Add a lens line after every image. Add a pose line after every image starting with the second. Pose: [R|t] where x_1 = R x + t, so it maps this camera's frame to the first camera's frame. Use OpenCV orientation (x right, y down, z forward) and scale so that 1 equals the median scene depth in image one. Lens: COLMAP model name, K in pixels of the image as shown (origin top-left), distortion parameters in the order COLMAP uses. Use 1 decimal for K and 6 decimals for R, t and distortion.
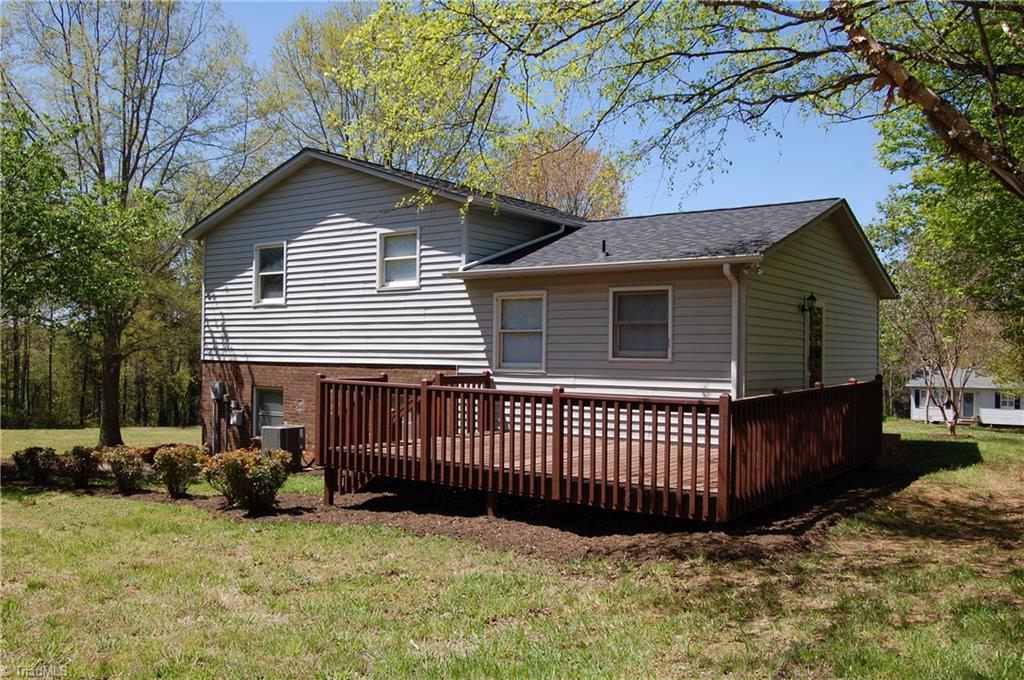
lens RADIAL K [[891.4, 0, 513.2], [0, 891.4, 340.6], [0, 0, 1]] dist [-0.028162, -0.003957]
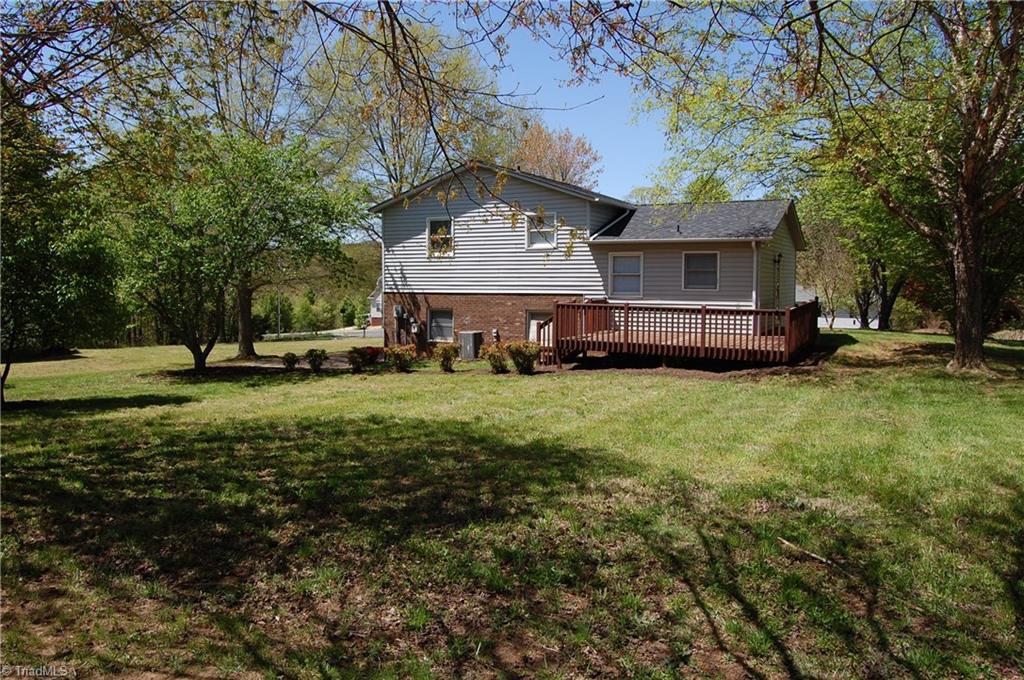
lens RADIAL K [[811.3, 0, 510.9], [0, 811.3, 342.1], [0, 0, 1]] dist [-0.092291, 0.025044]
pose [[0.986770, -0.024251, 0.160300, -0.455613], [0.008741, 0.995269, 0.096765, -0.032513], [-0.161888, -0.094084, 0.982314, -0.534457]]
